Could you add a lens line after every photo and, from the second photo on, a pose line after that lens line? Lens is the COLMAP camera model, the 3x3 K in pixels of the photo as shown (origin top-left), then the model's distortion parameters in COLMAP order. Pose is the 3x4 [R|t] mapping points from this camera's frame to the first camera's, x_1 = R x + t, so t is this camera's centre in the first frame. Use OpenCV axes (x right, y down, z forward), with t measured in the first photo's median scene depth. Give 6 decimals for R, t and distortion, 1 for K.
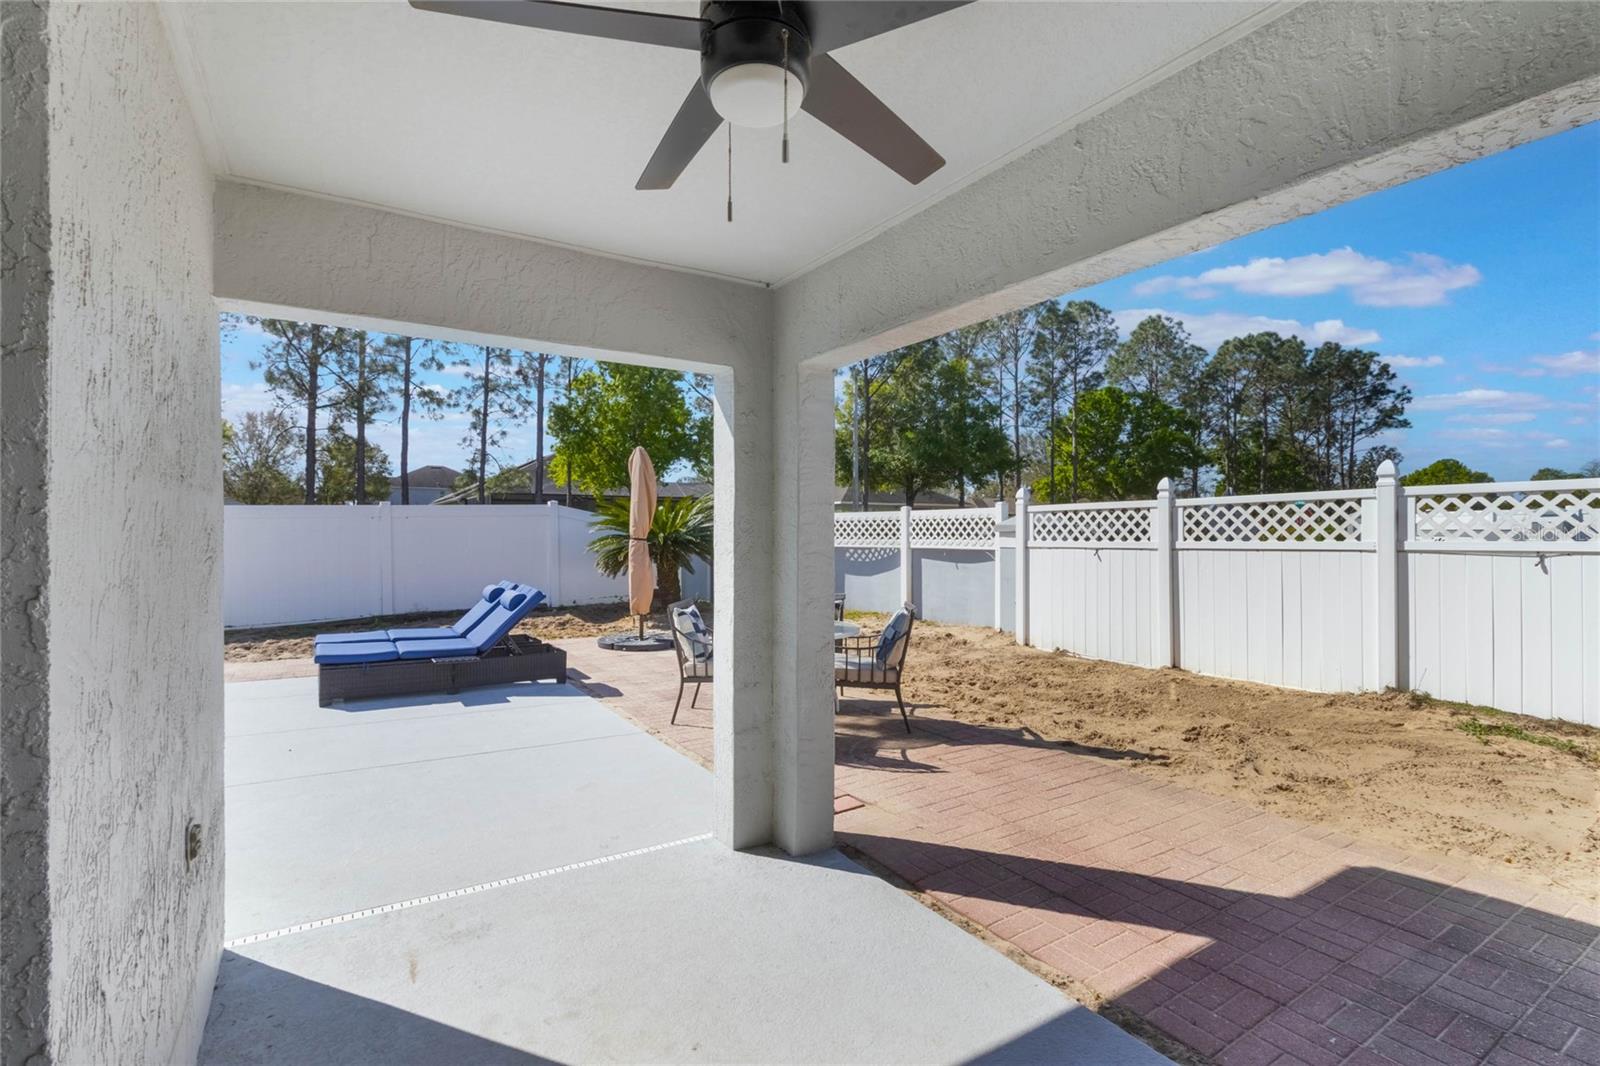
lens RADIAL K [[744.9, 0, 800.0], [0, 744.9, 533.0], [0, 0, 1]] dist [0.000546, 0.000089]
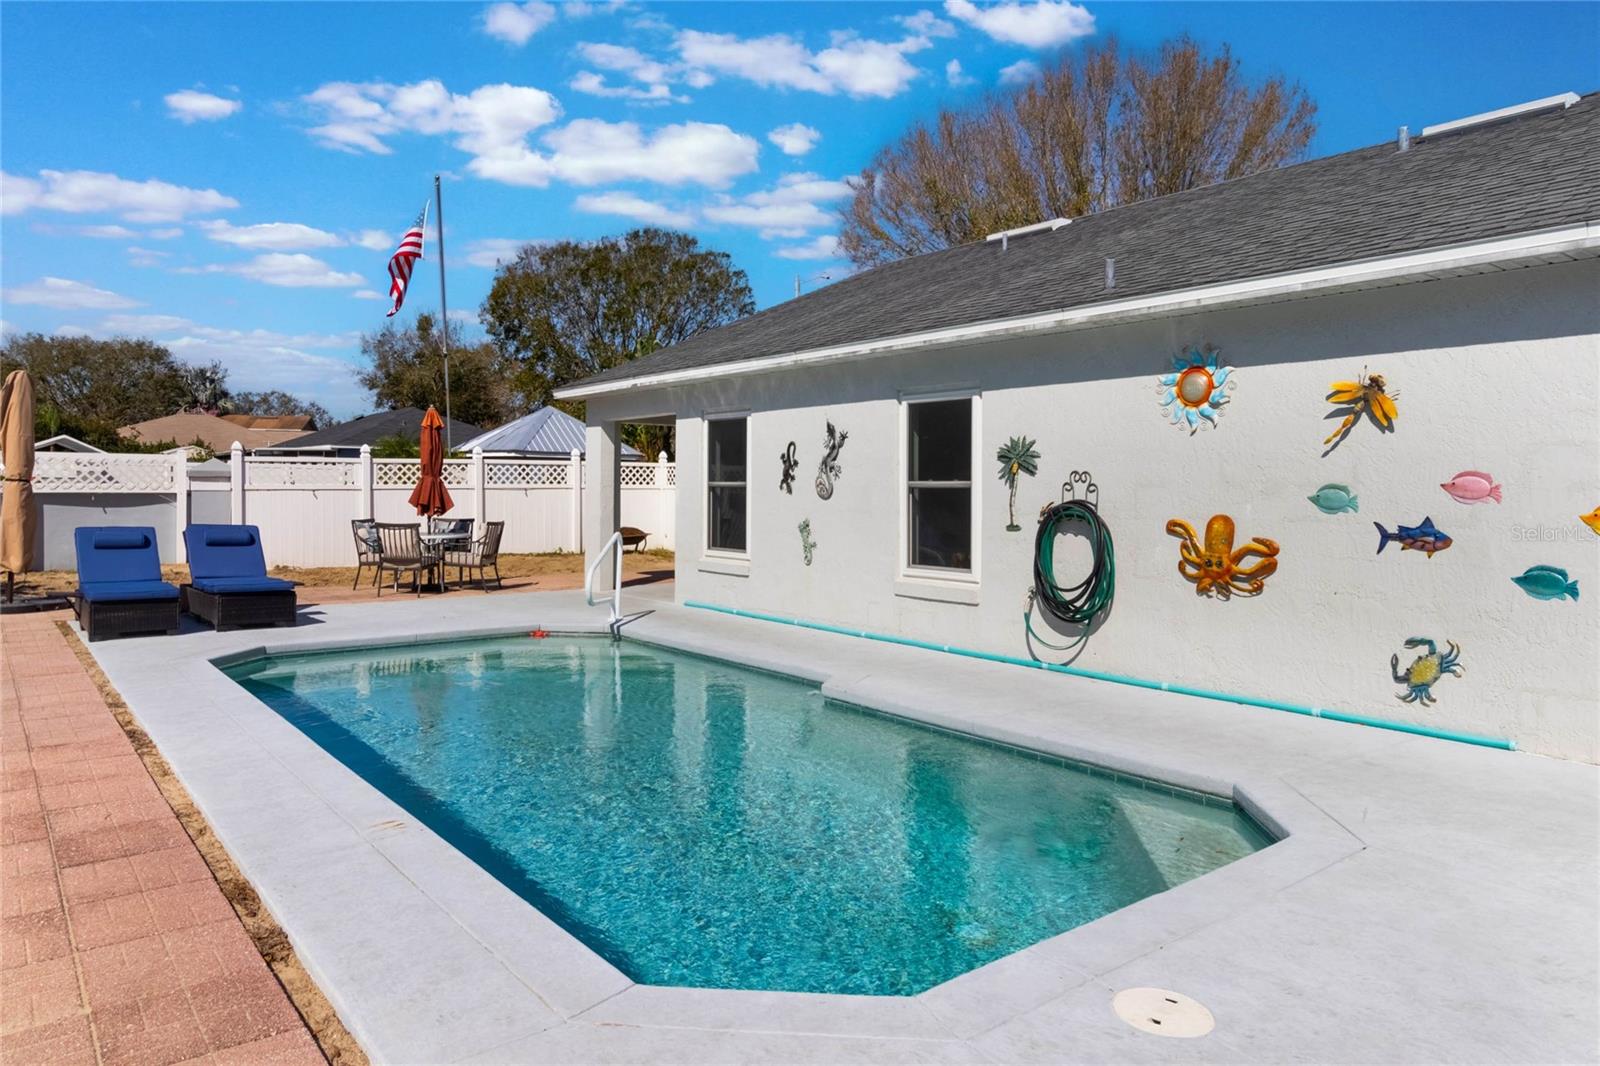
lens RADIAL K [[1052.9, 0, 796.8], [0, 1052.9, 483.9], [0, 0, 1]] dist [-0.001762, -0.000491]
pose [[-0.109015, 0.004895, 0.994028, -1.220303], [-0.006552, 0.999963, -0.005643, 0.010857], [-0.994019, -0.007128, -0.108979, 0.224402]]
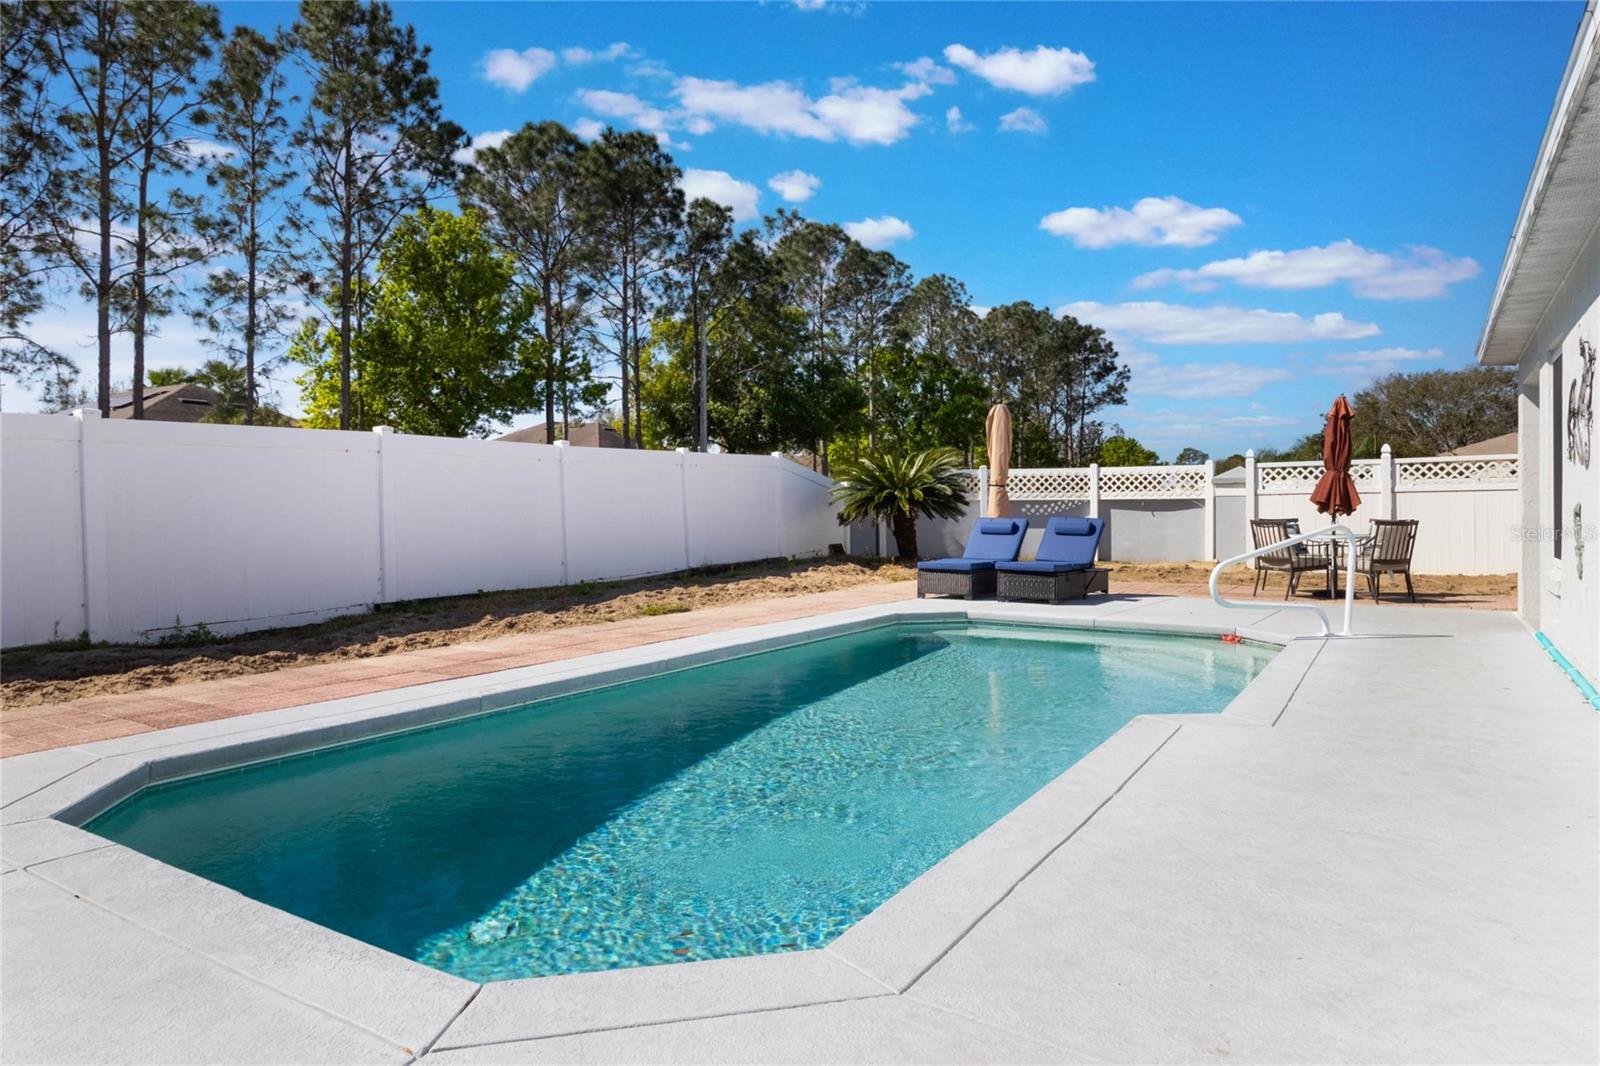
lens RADIAL K [[958.4, 0, 800.0], [0, 958.4, 533.0], [0, 0, 1]] dist [0.001647, 0.000045]
pose [[0.910933, -0.010718, 0.412416, -0.900491], [0.002070, 0.999769, 0.021410, 0.039364], [-0.412550, -0.018649, 0.910744, -0.166369]]
